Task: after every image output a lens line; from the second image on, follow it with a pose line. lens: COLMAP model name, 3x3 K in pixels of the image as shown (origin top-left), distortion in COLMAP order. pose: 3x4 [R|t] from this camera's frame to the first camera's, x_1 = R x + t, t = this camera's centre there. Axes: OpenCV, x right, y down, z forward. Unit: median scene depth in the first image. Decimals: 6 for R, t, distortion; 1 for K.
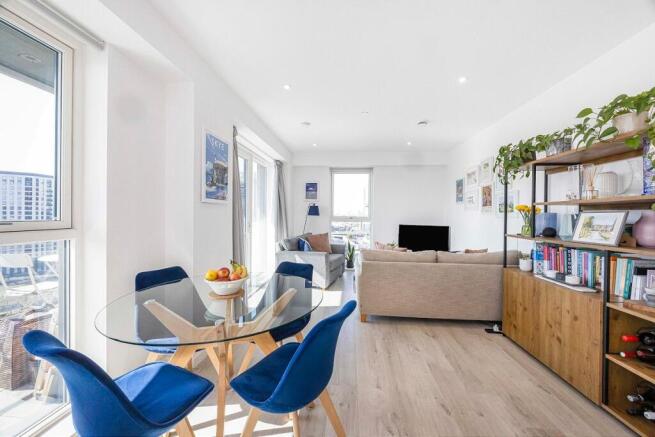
lens RADIAL K [[251.4, 0, 329.1], [0, 251.4, 217.9], [0, 0, 1]] dist [-0.001278, -0.000113]
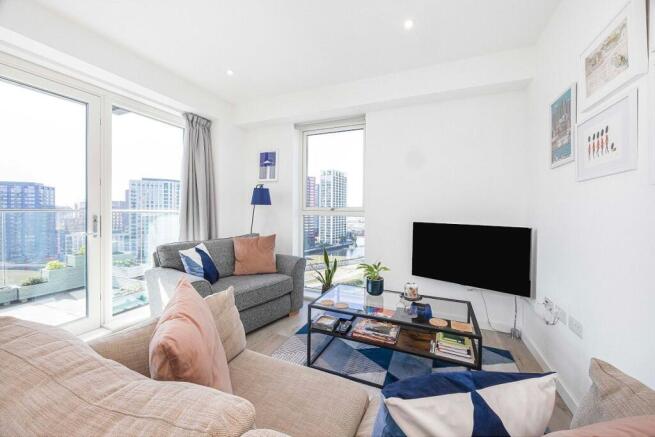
lens RADIAL K [[251.4, 0, 325.2], [0, 251.4, 214.5], [0, 0, 1]] dist [-0.001278, -0.000113]
pose [[0.946205, 0.005229, -0.323526, 0.264875], [-0.005673, 0.999984, -0.000427, 0.012526], [0.323519, 0.002240, 0.946219, 0.461703]]
